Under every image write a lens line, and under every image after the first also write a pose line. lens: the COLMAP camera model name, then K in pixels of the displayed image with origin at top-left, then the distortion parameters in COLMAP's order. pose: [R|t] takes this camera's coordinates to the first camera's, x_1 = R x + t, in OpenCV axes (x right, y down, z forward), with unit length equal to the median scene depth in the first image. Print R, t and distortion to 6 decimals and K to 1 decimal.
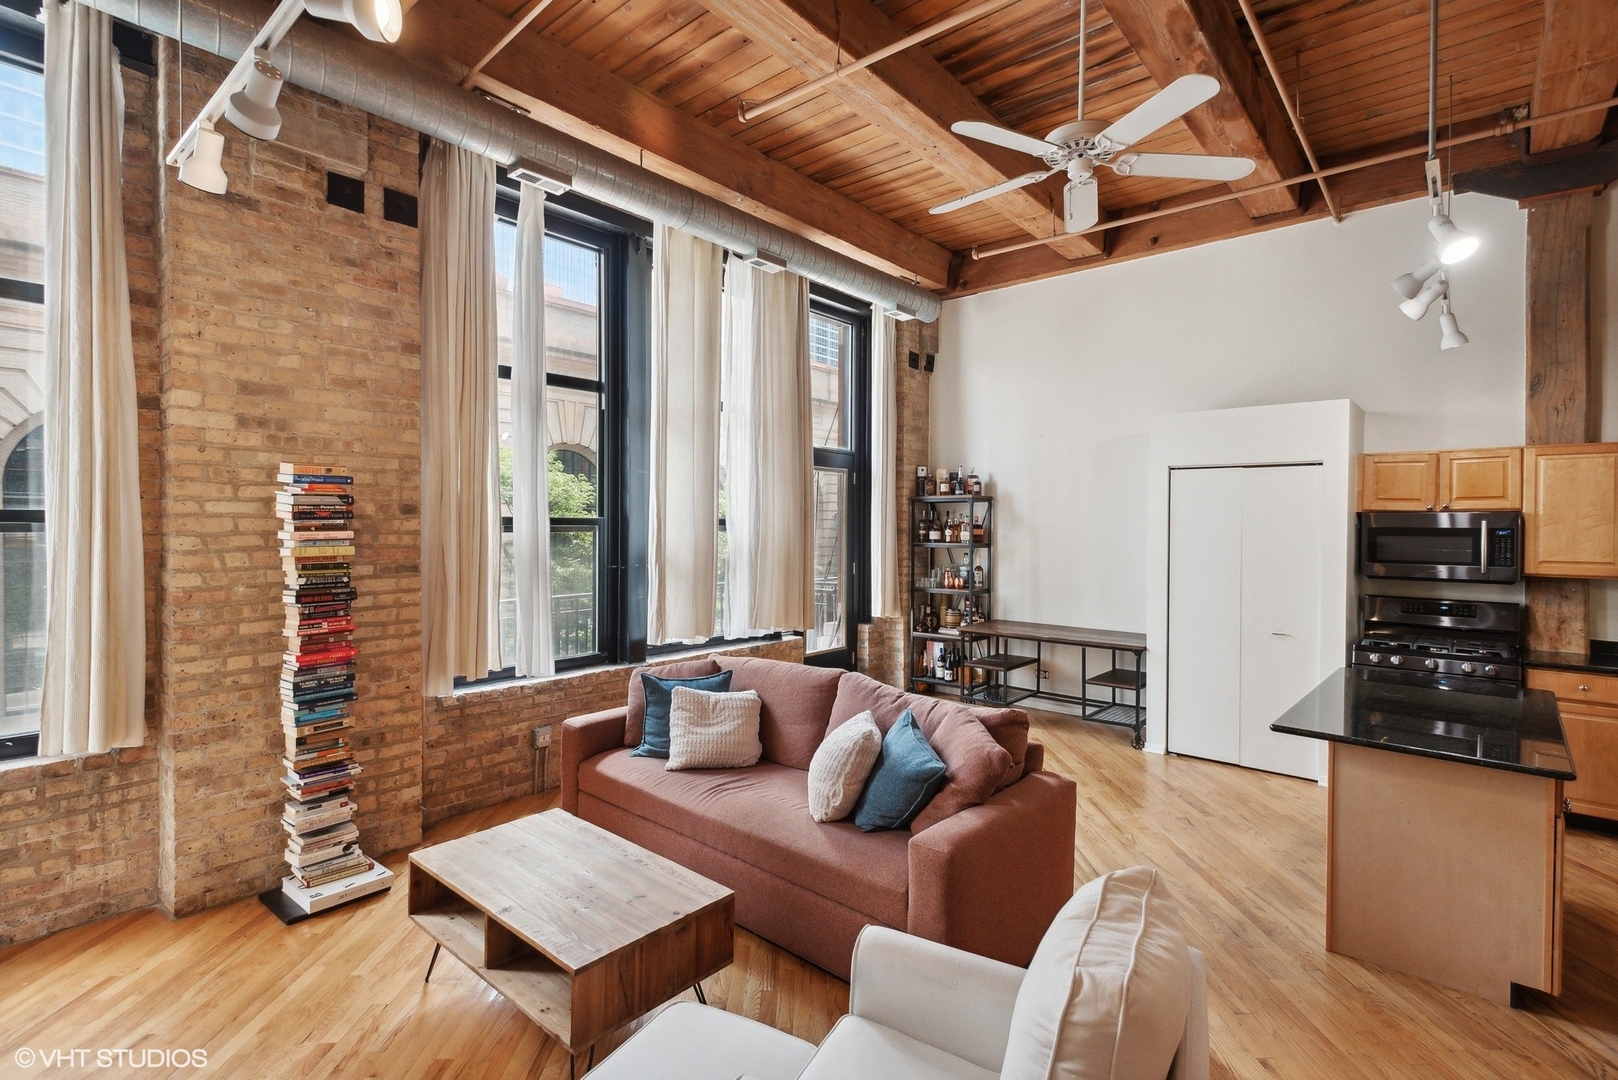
lens RADIAL K [[770.2, 0, 796.1], [0, 770.2, 537.4], [0, 0, 1]] dist [0.012809, -0.004404]
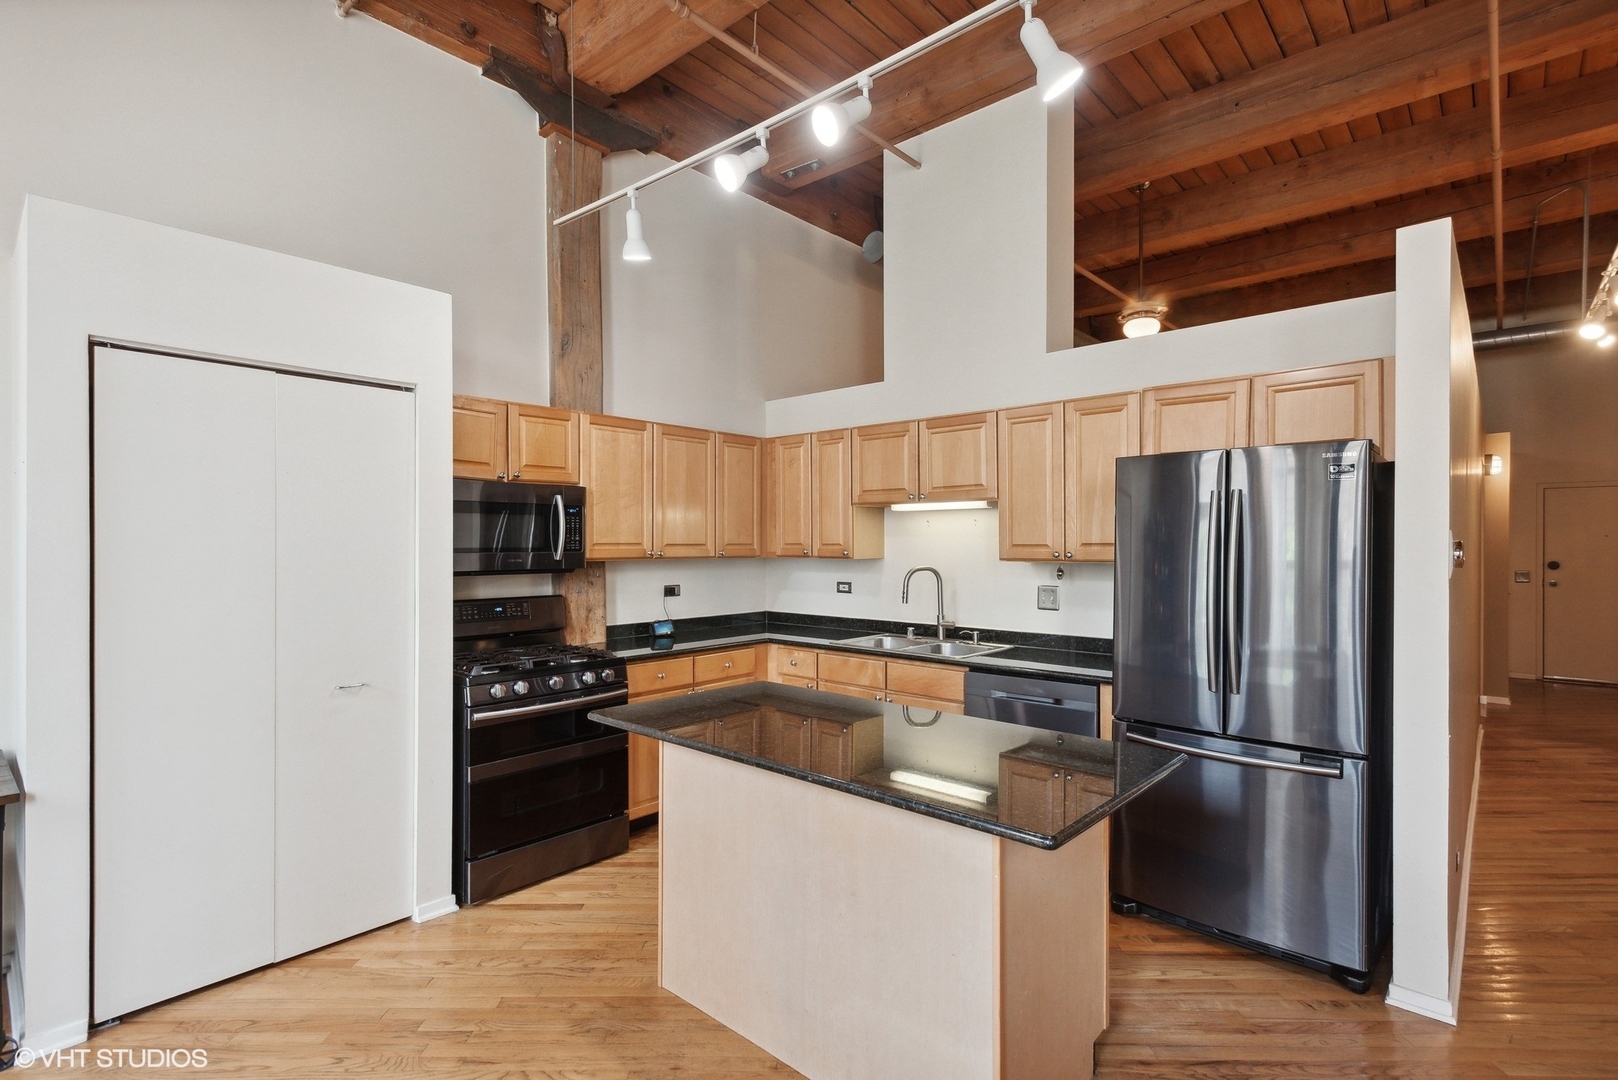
lens RADIAL K [[770.2, 0, 801.4], [0, 770.2, 539.2], [0, 0, 1]] dist [0.012809, -0.004404]
pose [[-0.009713, -0.001442, 0.999952, 0.076268], [0.019641, 0.999806, 0.001633, 0.028192], [-0.999760, 0.019656, -0.009683, 0.756459]]
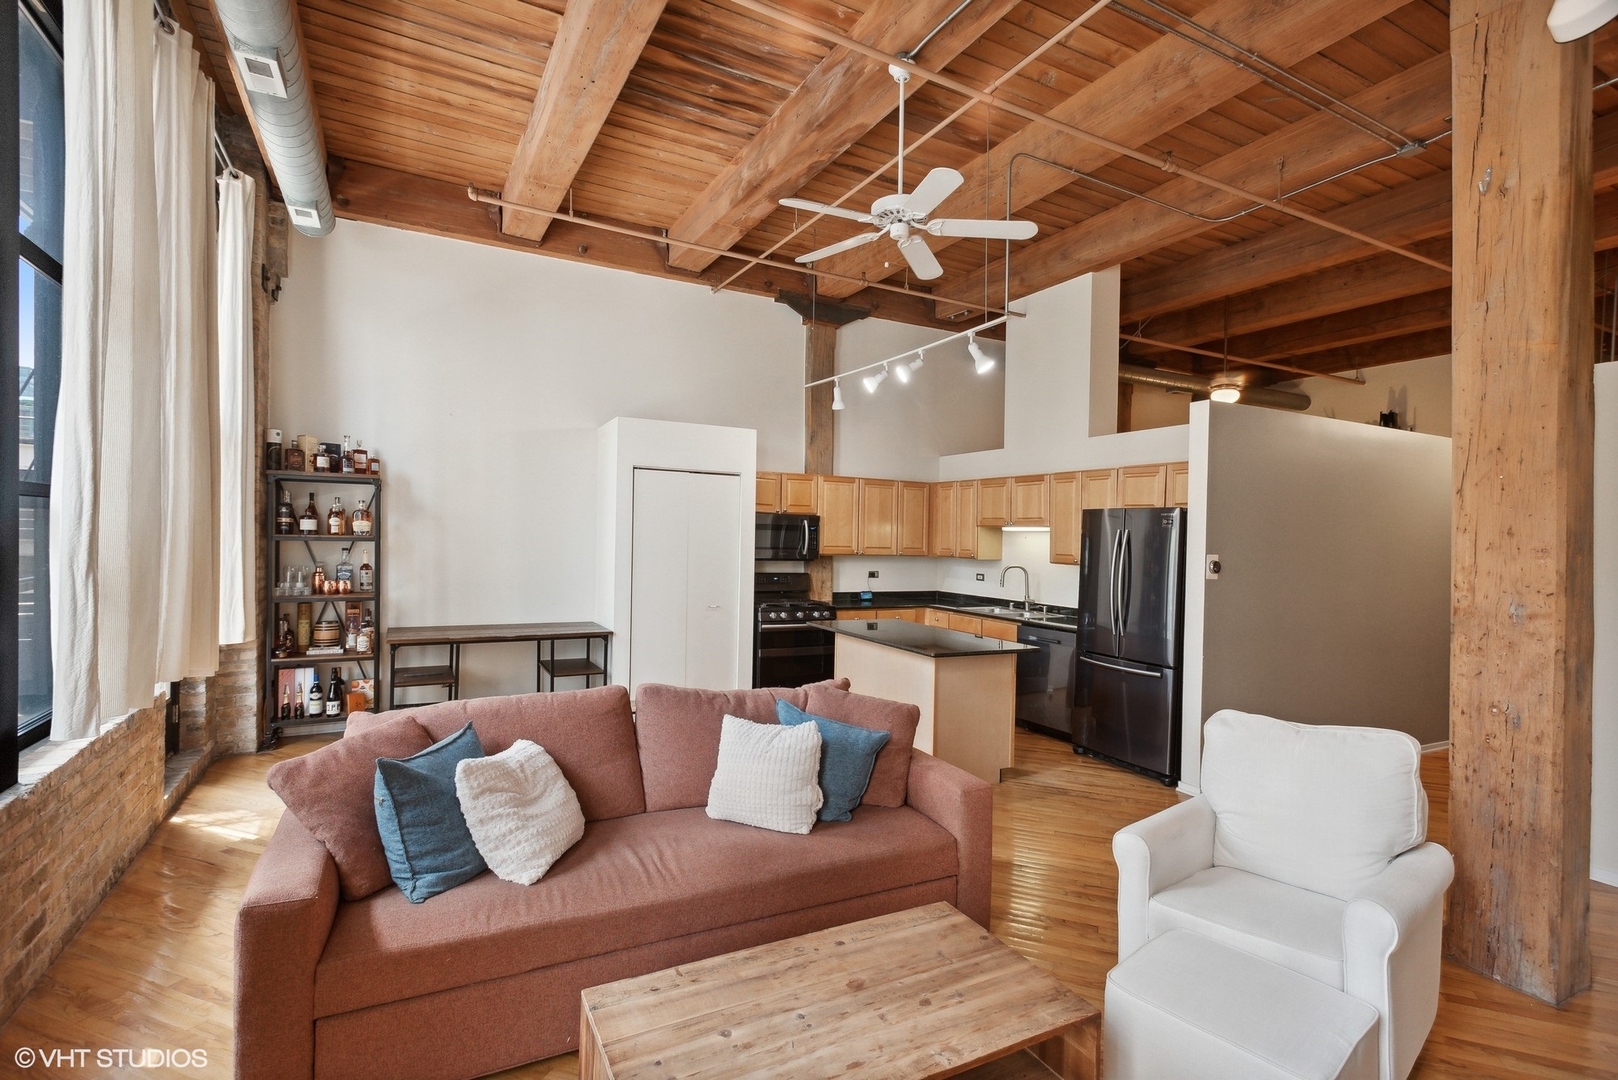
lens RADIAL K [[770.2, 0, 800.4], [0, 770.2, 542.1], [0, 0, 1]] dist [0.012809, -0.004404]
pose [[0.352019, -0.005880, 0.935974, -0.565762], [-0.004469, 0.999958, 0.007962, 0.009704], [-0.935982, -0.006986, 0.351978, 0.467415]]
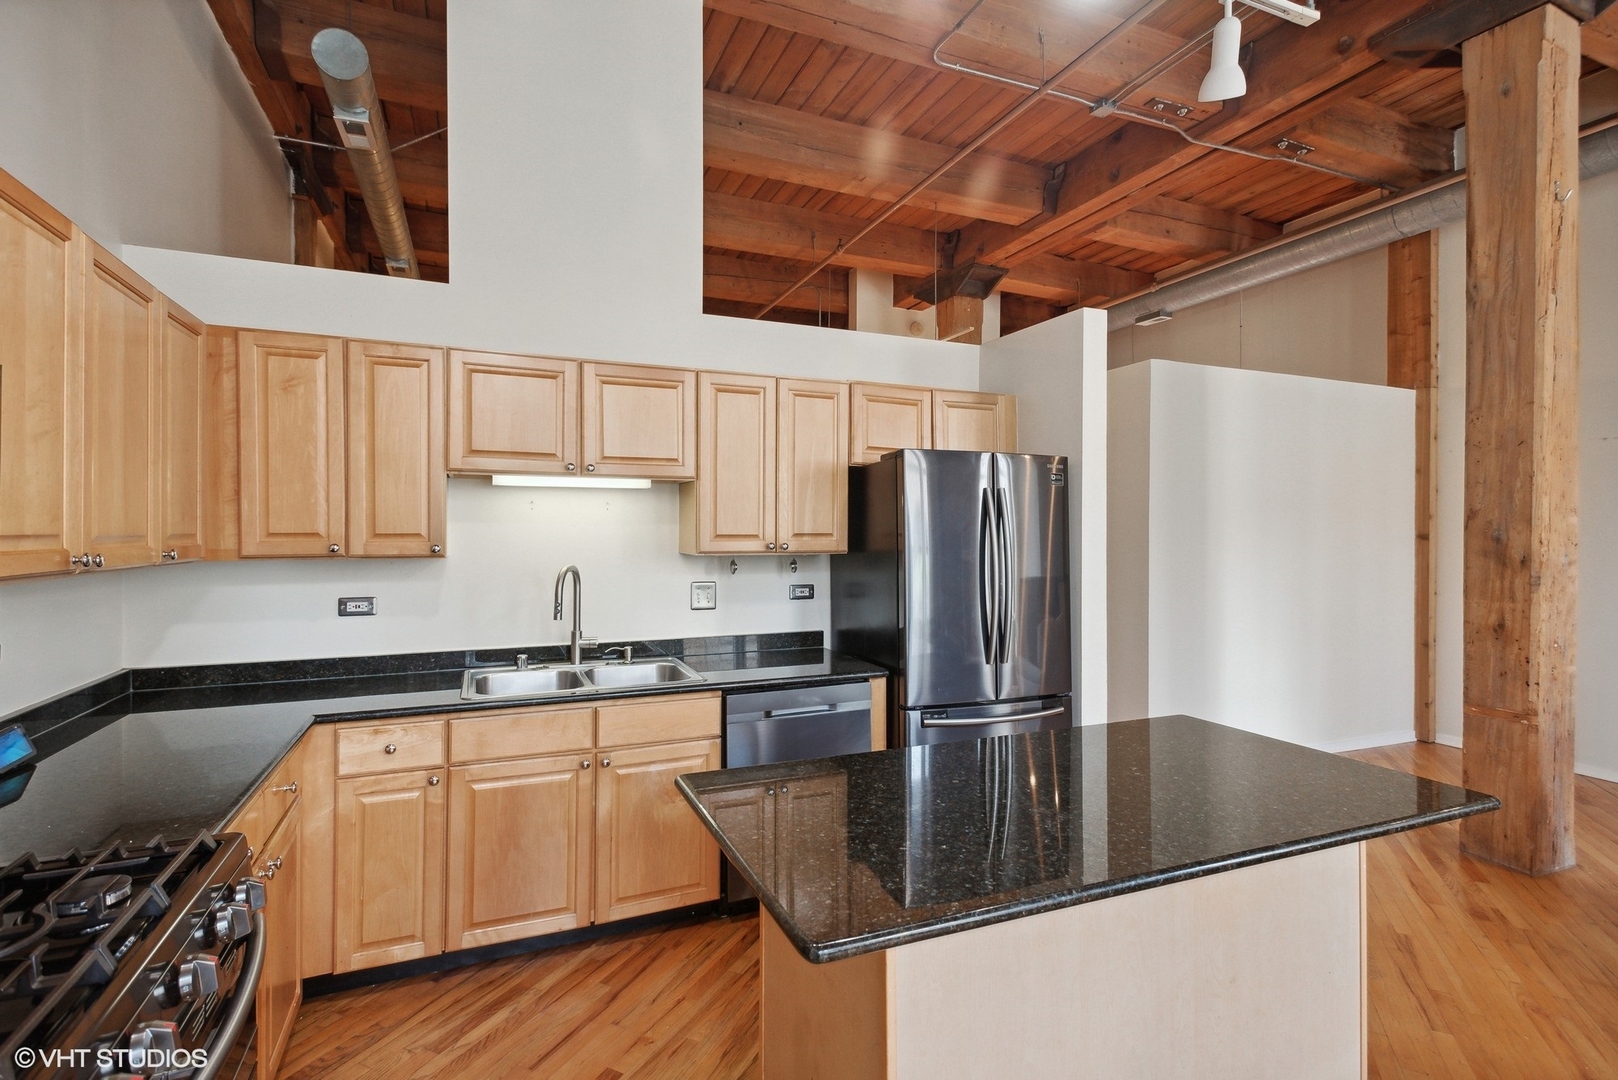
lens RADIAL K [[770.2, 0, 809.1], [0, 770.2, 529.7], [0, 0, 1]] dist [0.012809, -0.004404]
pose [[-0.911466, -0.009952, 0.411255, 0.533227], [-0.001901, 0.999799, 0.019981, 0.020984], [-0.411371, 0.017430, -0.911301, 1.113249]]
